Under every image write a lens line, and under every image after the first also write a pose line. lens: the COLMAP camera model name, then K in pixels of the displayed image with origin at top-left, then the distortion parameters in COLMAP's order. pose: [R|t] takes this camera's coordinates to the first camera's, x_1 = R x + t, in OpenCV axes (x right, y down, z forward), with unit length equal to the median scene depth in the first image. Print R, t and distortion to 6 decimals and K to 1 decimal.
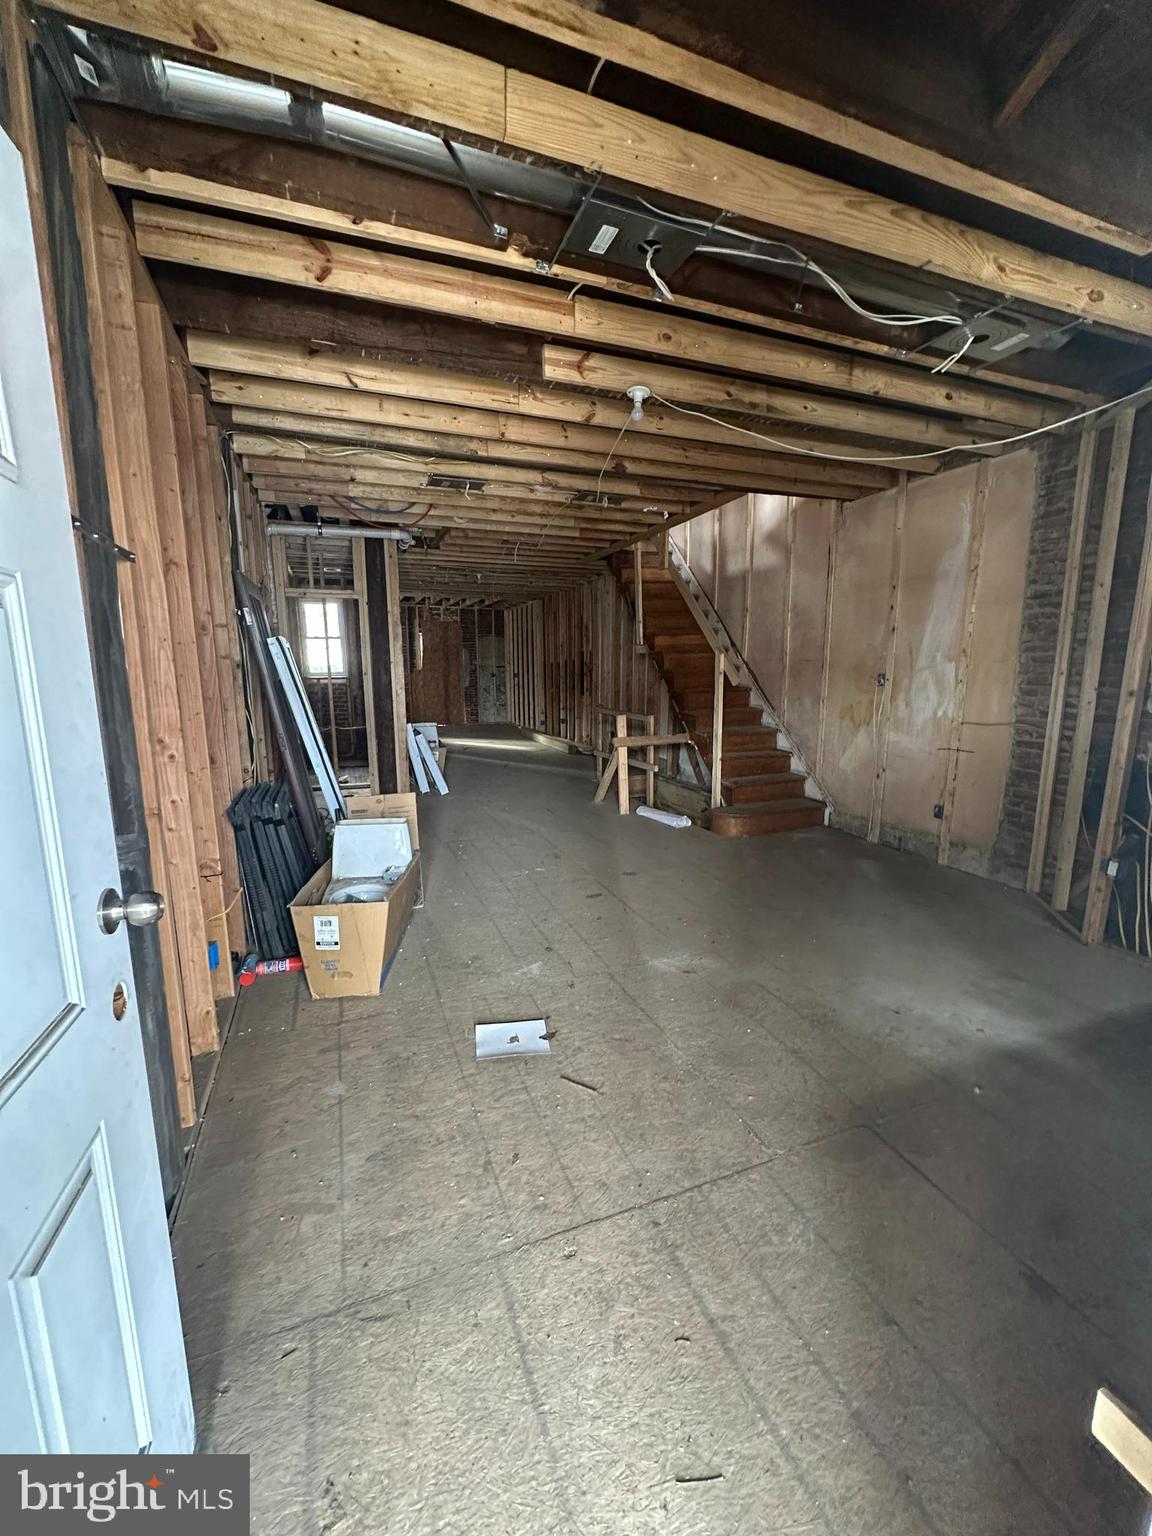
lens RADIAL K [[612.0, 0, 572.2], [0, 612.0, 768.2], [0, 0, 1]] dist [-0.009402, 0.000968]
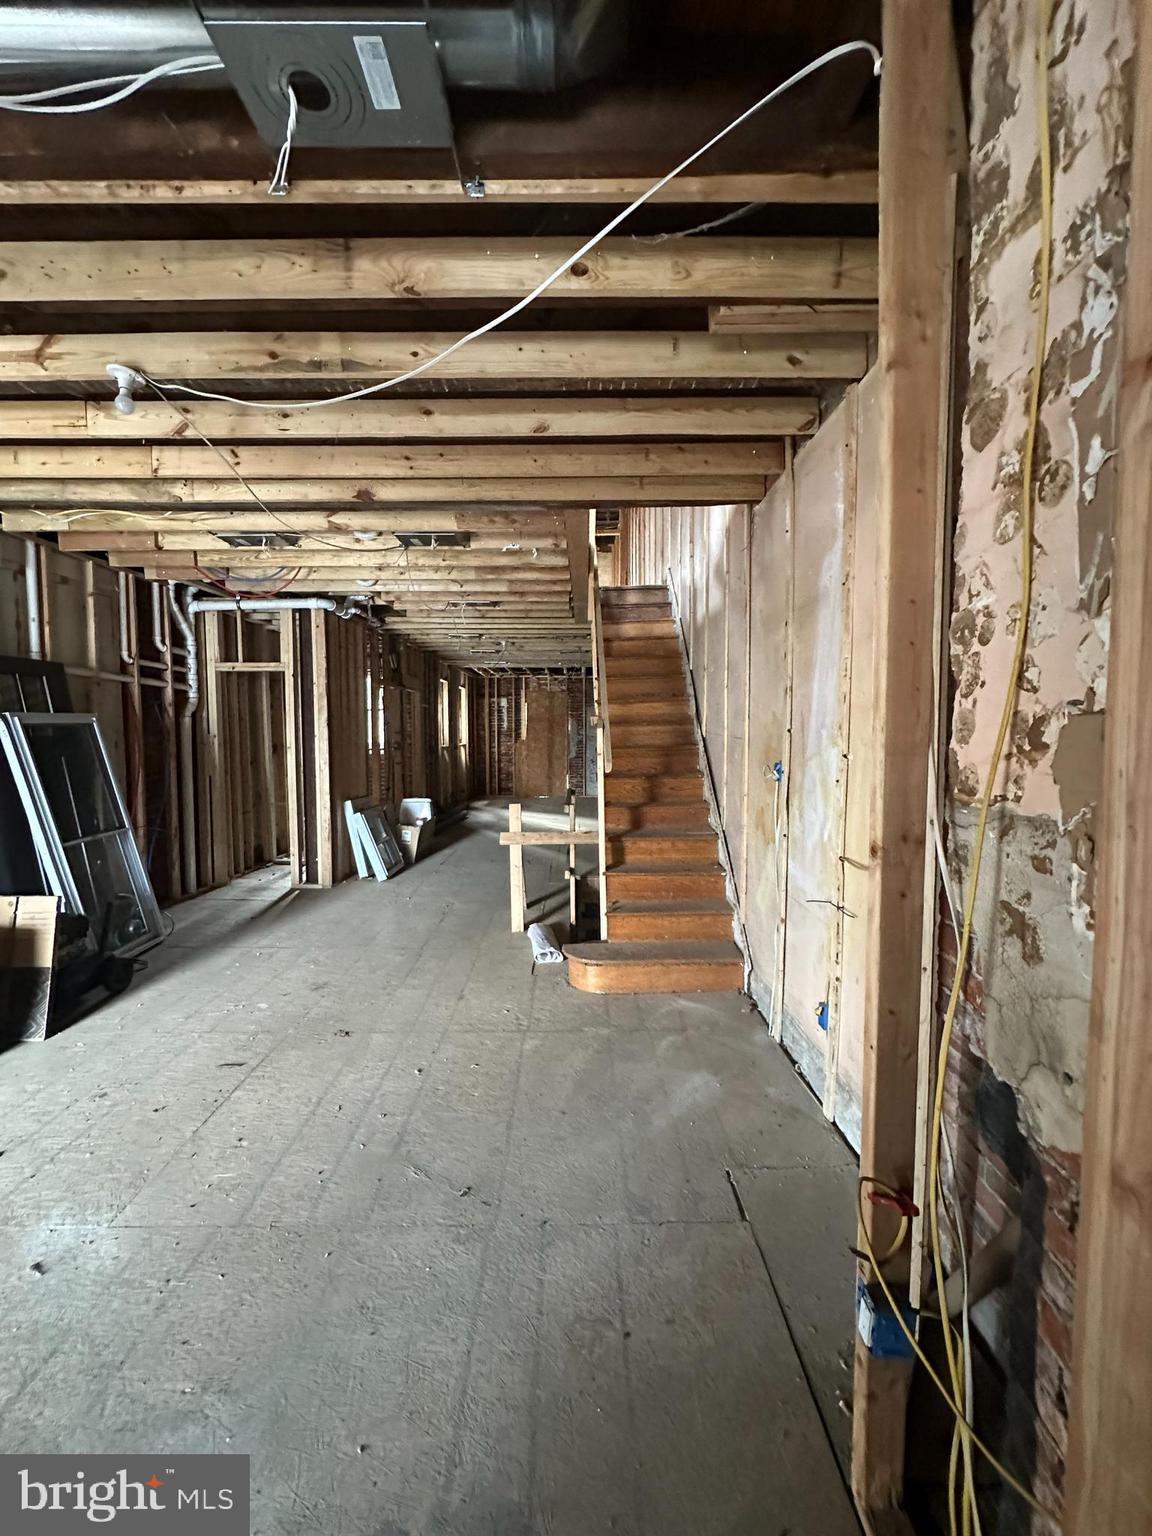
lens RADIAL K [[612.0, 0, 577.3], [0, 612.0, 769.8], [0, 0, 1]] dist [-0.009402, 0.000968]
pose [[0.933833, 0.026270, -0.356745, 0.581454], [-0.063889, 0.993513, -0.094079, -0.082713], [0.351959, 0.110646, 0.929453, 0.384970]]
